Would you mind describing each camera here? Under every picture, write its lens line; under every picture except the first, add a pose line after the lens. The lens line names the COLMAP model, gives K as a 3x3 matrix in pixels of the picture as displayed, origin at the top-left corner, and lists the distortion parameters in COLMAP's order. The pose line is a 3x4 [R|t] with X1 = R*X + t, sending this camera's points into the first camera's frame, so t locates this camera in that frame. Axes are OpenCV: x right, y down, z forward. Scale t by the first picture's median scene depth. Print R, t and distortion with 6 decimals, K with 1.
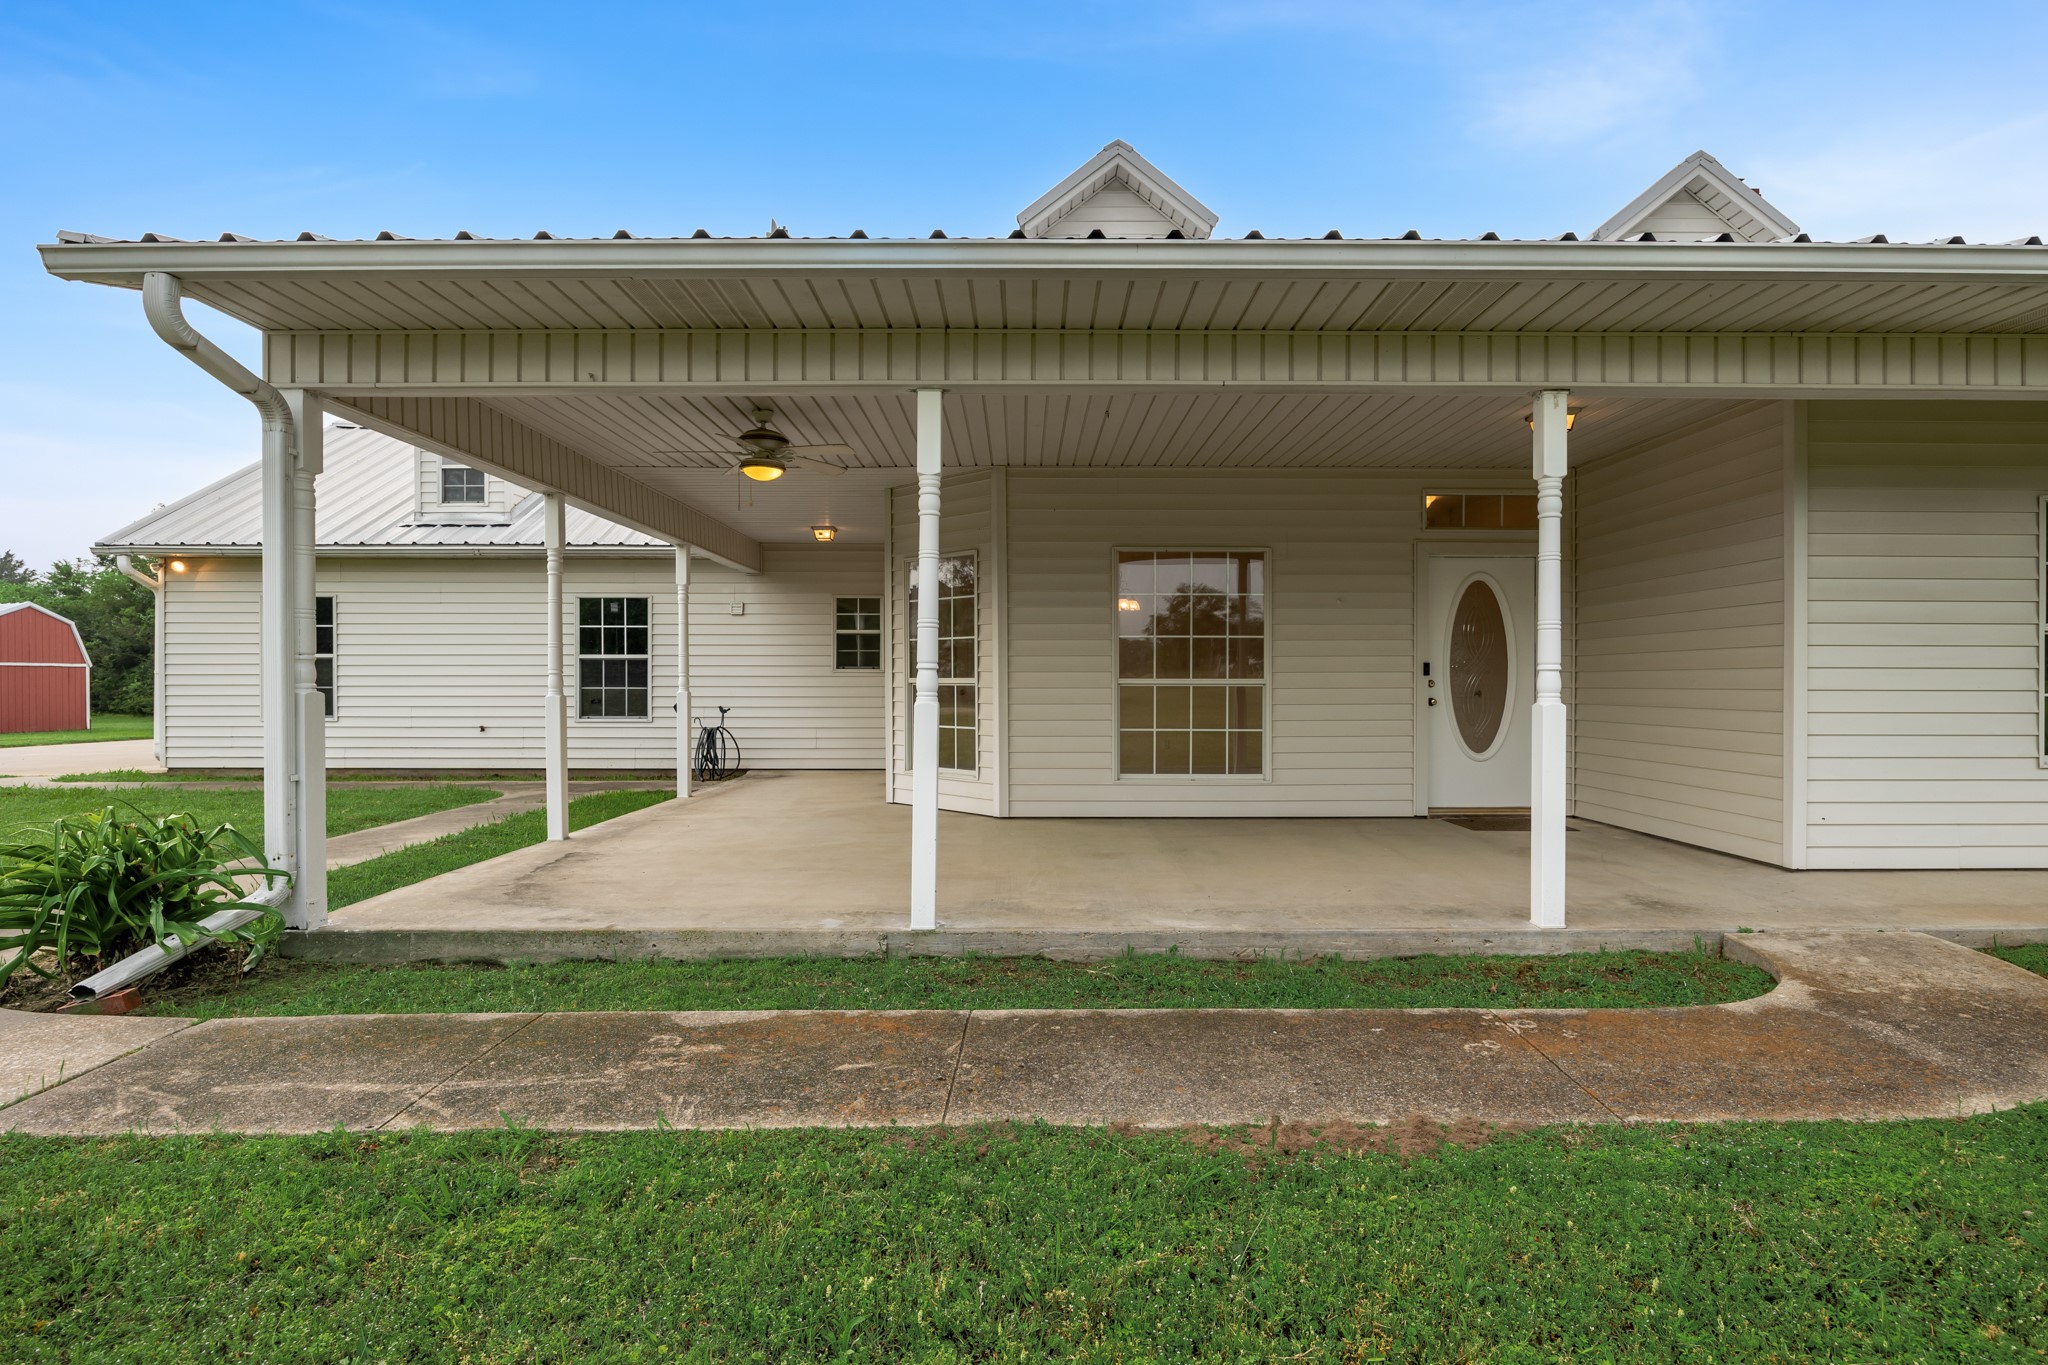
lens RADIAL K [[1010.7, 0, 1024.0], [0, 1010.7, 682.5], [0, 0, 1]] dist [-0.003843, -0.000463]
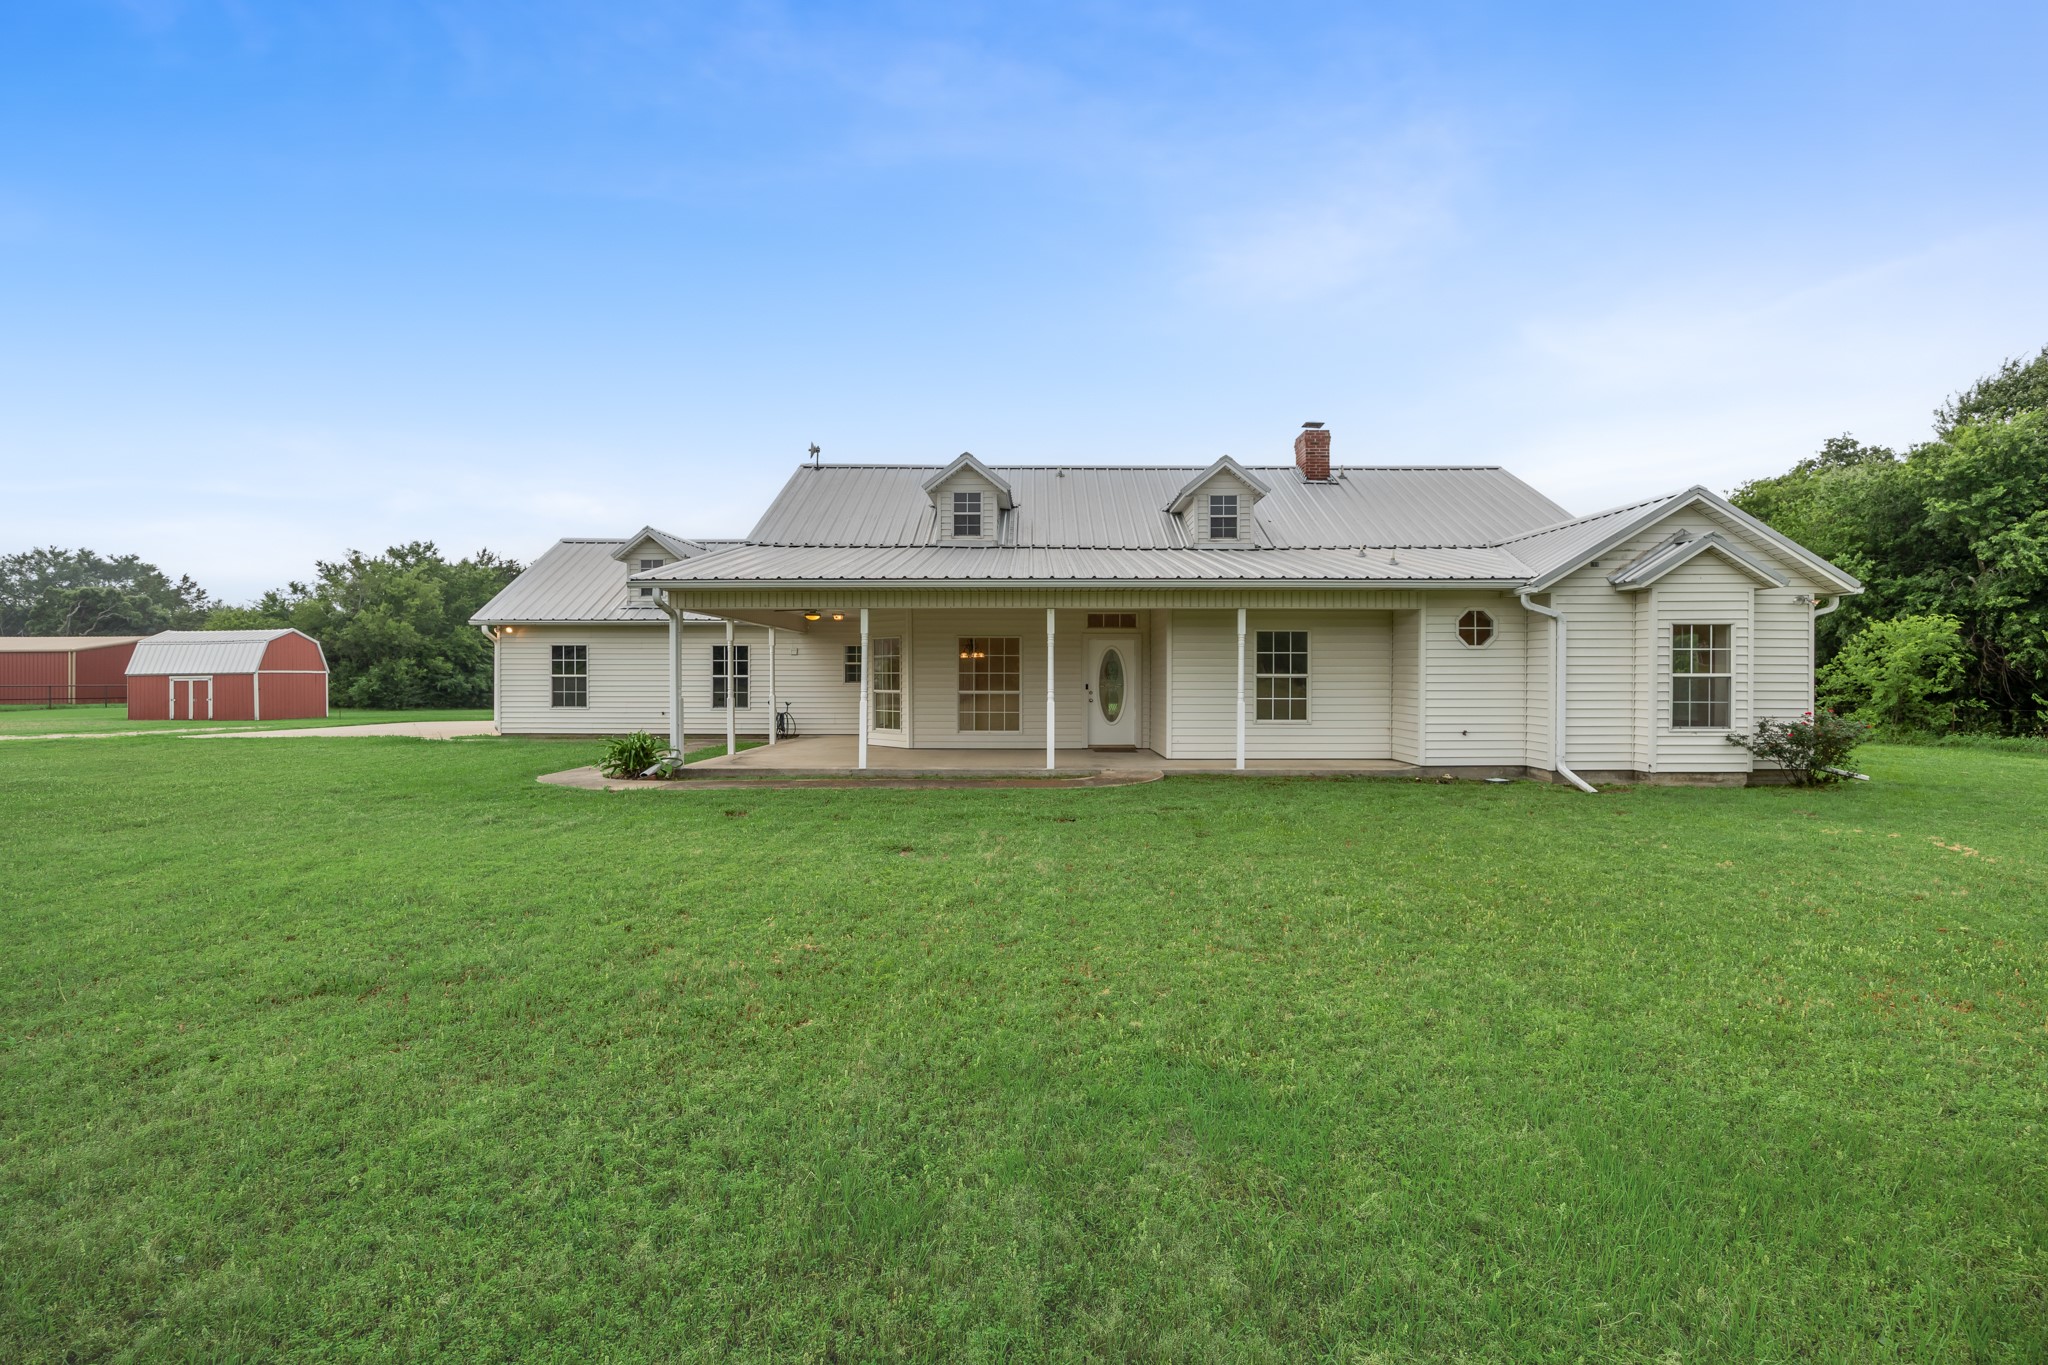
lens RADIAL K [[902.9, 0, 1015.1], [0, 902.9, 685.6], [0, 0, 1]] dist [-0.009071, -0.000159]
pose [[0.999913, -0.000288, -0.013215, 0.209802], [0.000389, 0.999971, 0.007626, -0.026493], [0.013213, -0.007631, 0.999884, -0.935122]]
